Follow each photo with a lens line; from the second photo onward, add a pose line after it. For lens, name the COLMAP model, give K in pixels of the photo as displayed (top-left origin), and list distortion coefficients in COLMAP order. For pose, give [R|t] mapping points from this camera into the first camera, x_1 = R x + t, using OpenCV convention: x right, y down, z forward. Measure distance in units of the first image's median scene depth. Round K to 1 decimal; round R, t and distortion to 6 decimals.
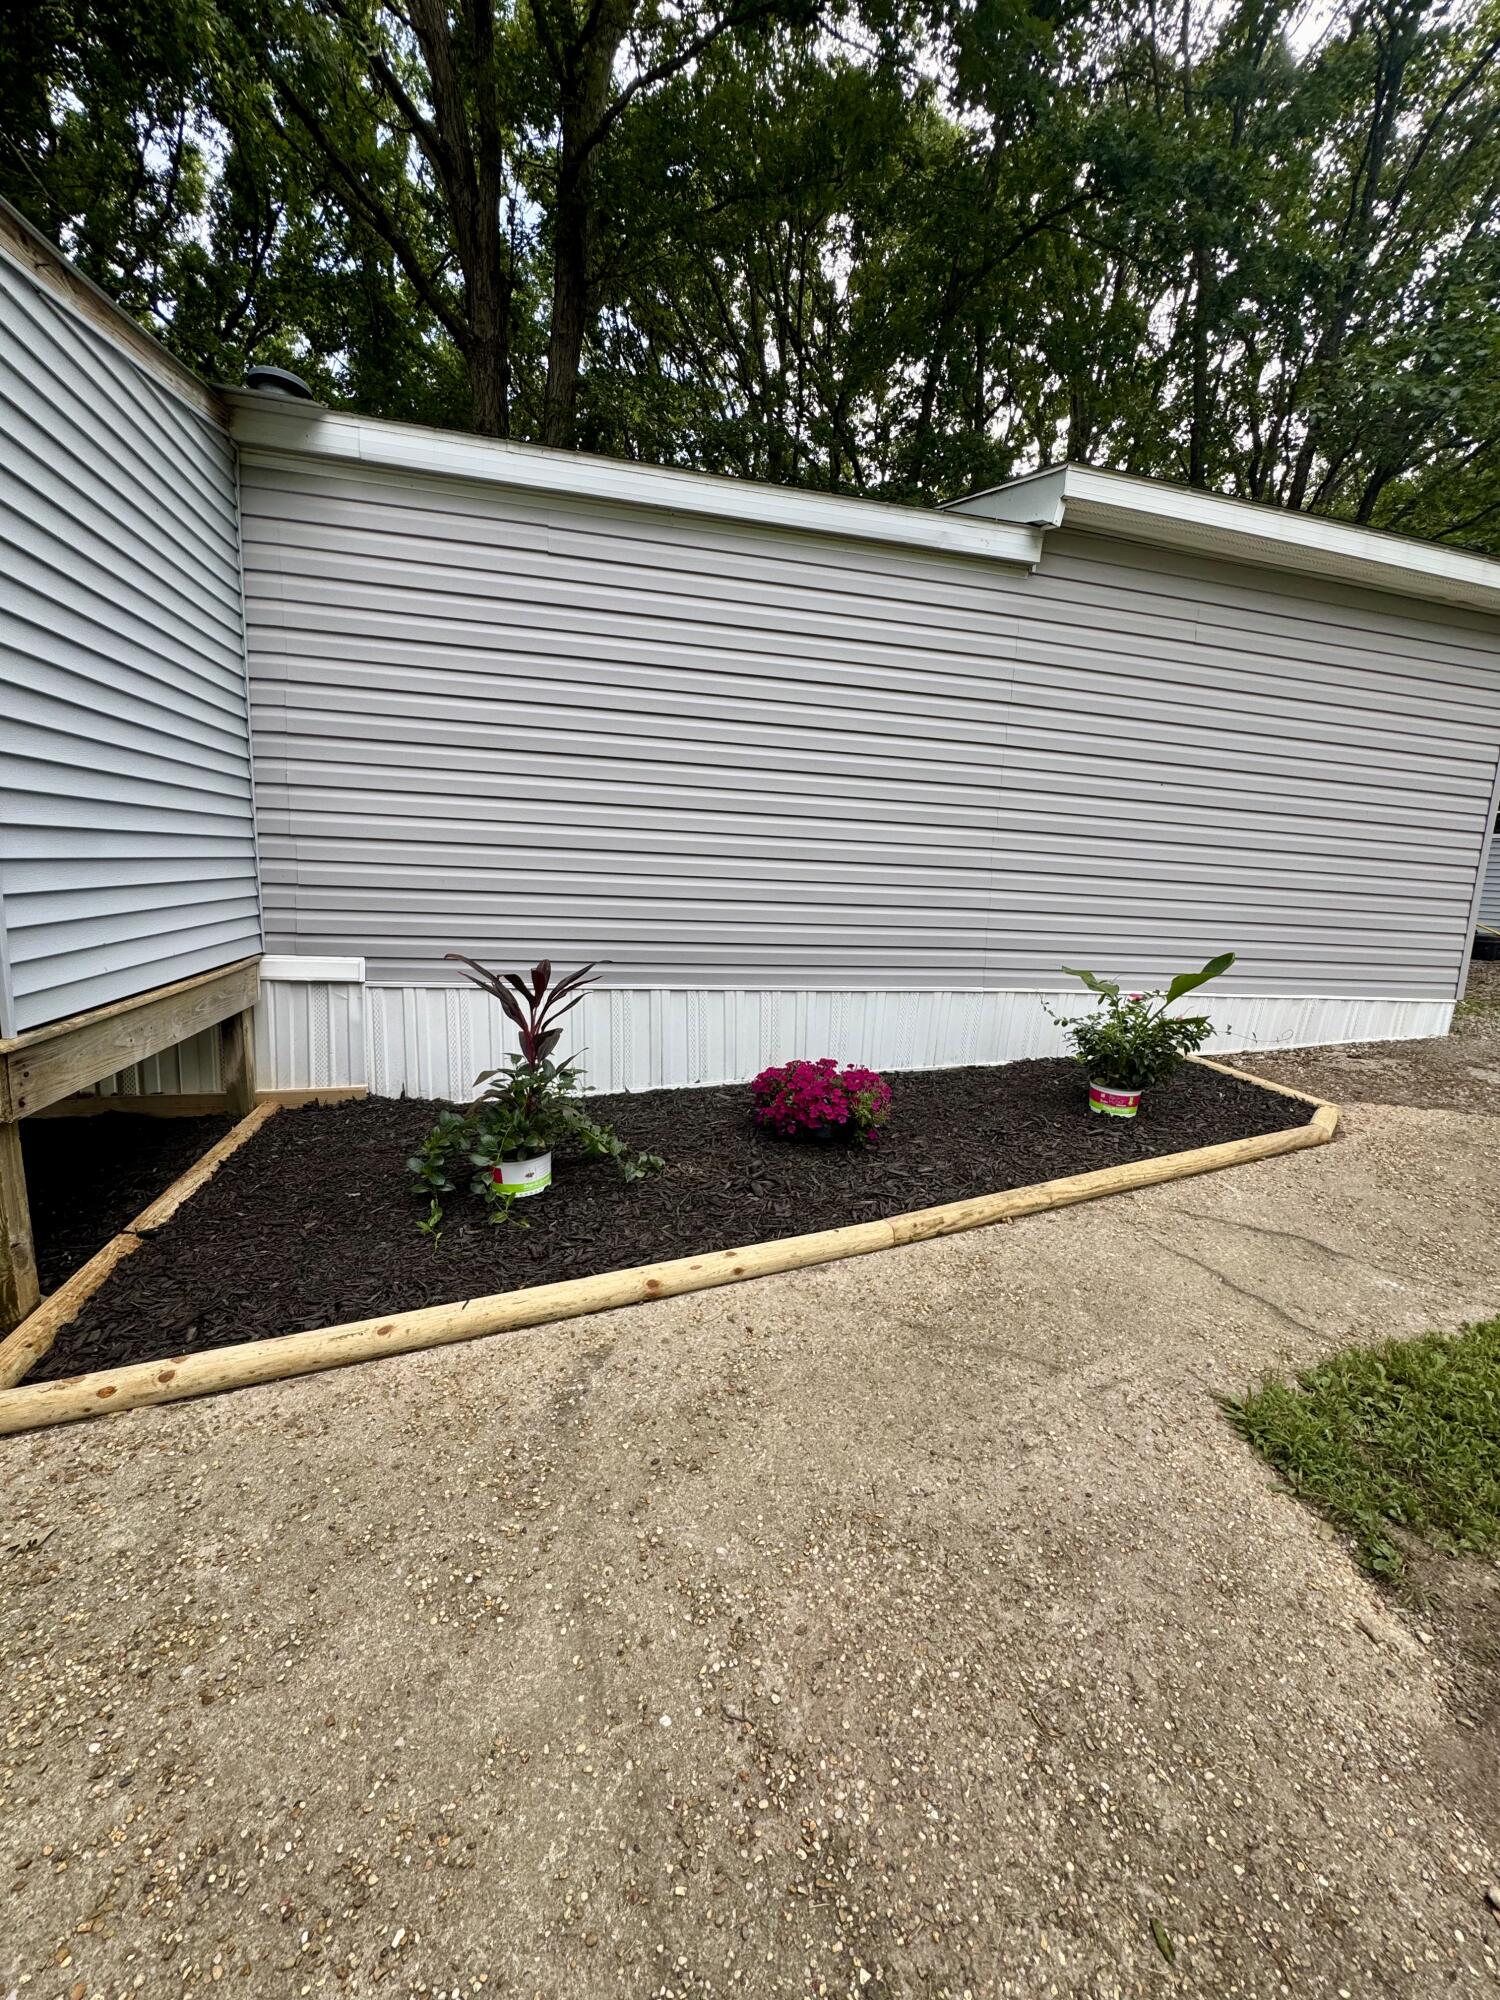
lens RADIAL K [[815.2, 0, 746.3], [0, 815.2, 994.0], [0, 0, 1]] dist [-0.012147, -0.000147]
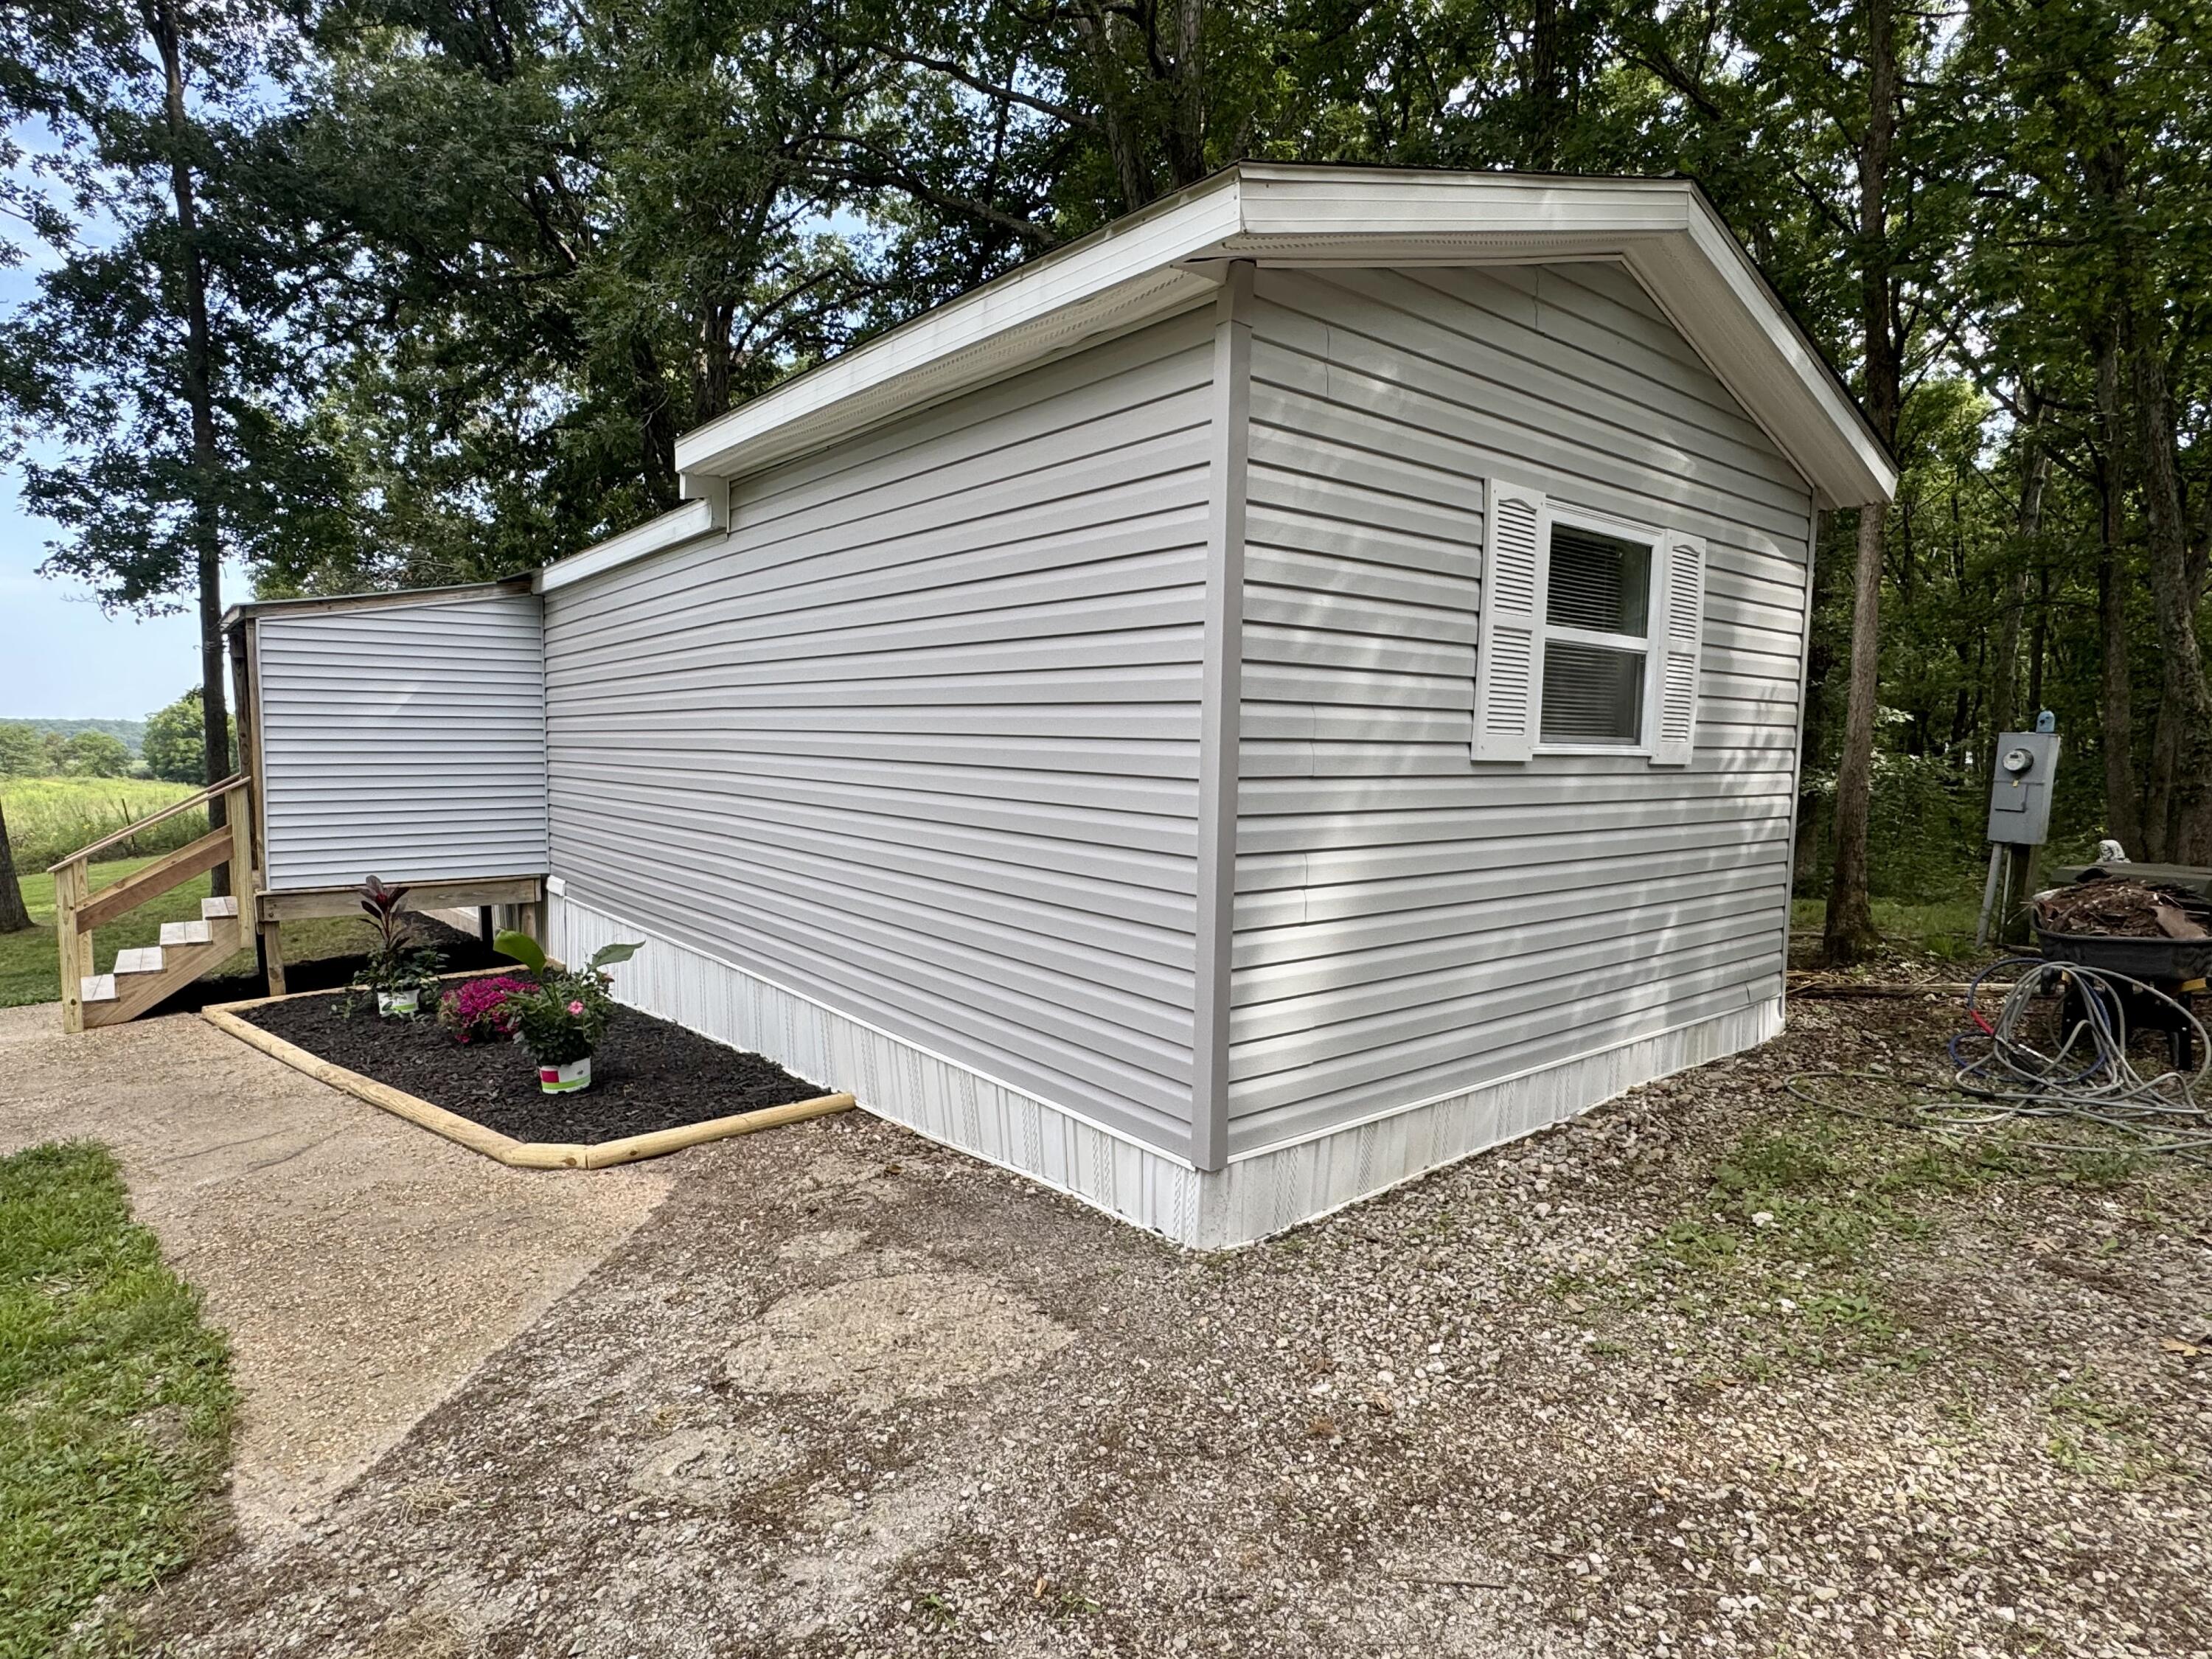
lens RADIAL K [[1164.5, 0, 1097.9], [0, 1164.5, 860.7], [0, 0, 1]] dist [-0.001896, -0.015355]
pose [[0.423483, 0.043581, -0.904855, 2.109555], [-0.128520, 0.991630, -0.012388, -0.203645], [0.896741, 0.121538, 0.425540, 1.012060]]
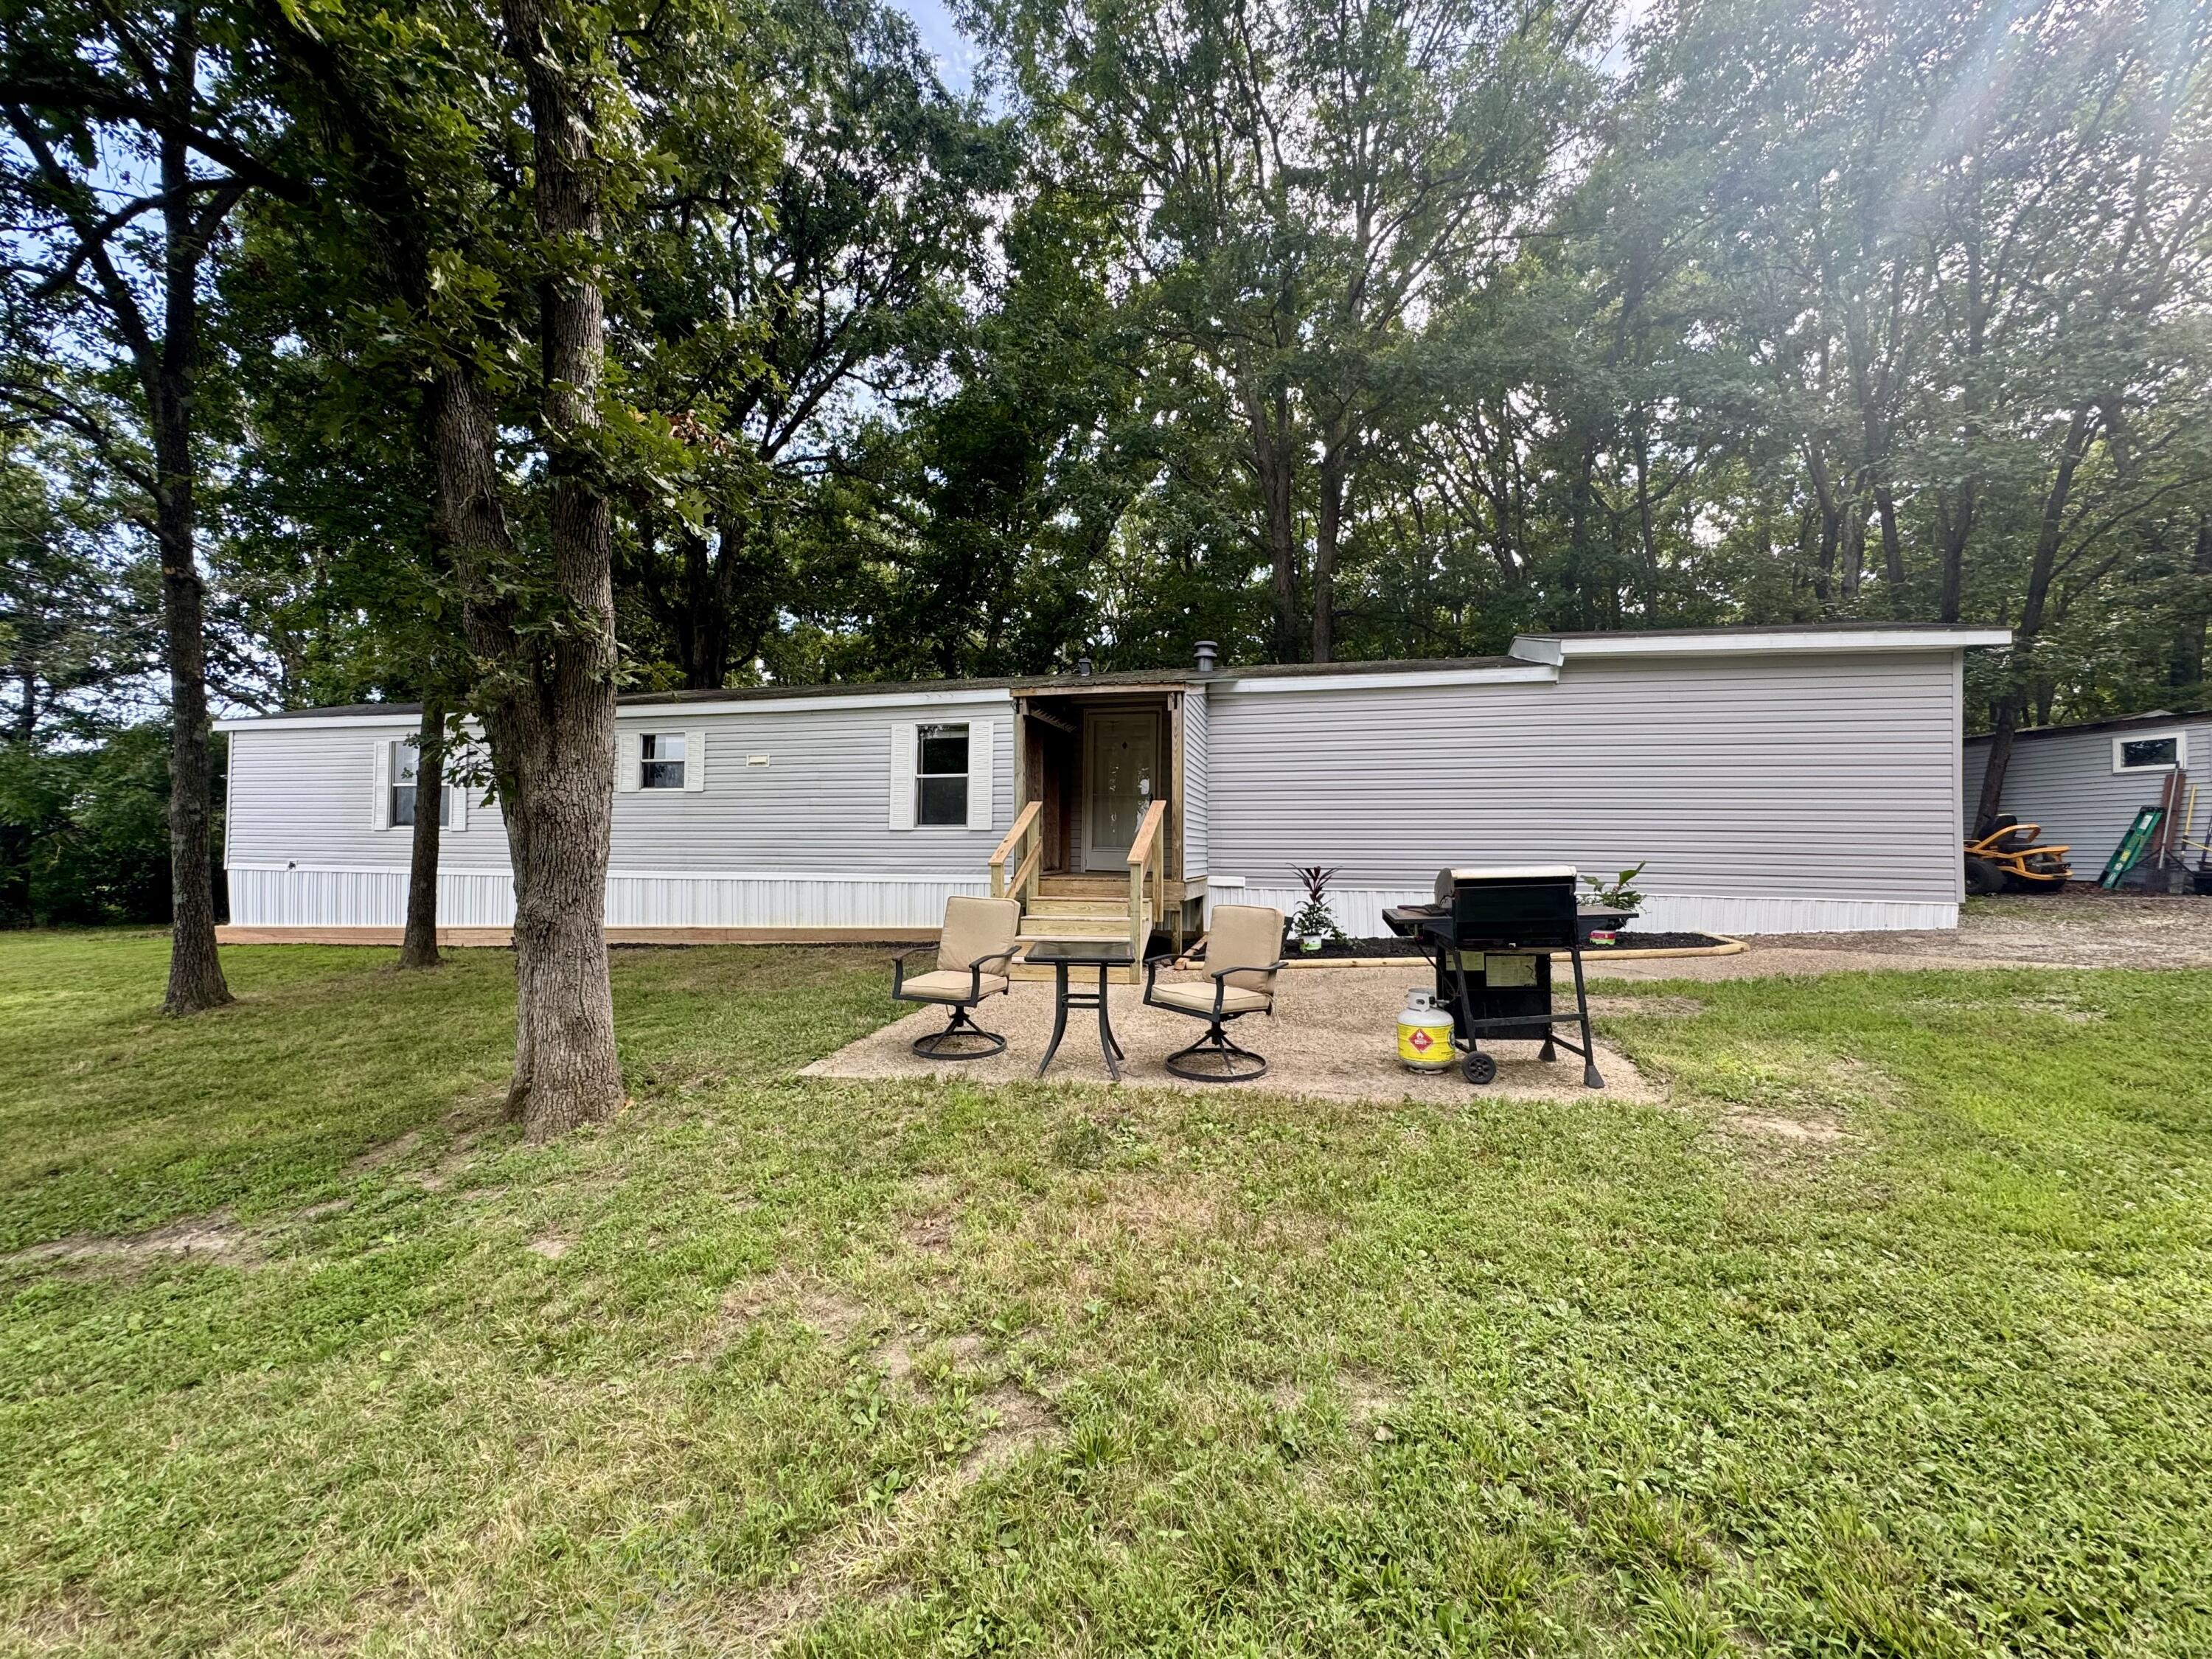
lens RADIAL K [[901.6, 0, 1086.5], [0, 901.6, 828.6], [0, 0, 1]] dist [-0.012147, -0.000147]
pose [[0.876237, -0.054514, -0.478787, 0.435405], [-0.041015, 0.981538, -0.186819, 0.351342], [0.480132, 0.183336, 0.857824, -1.651669]]
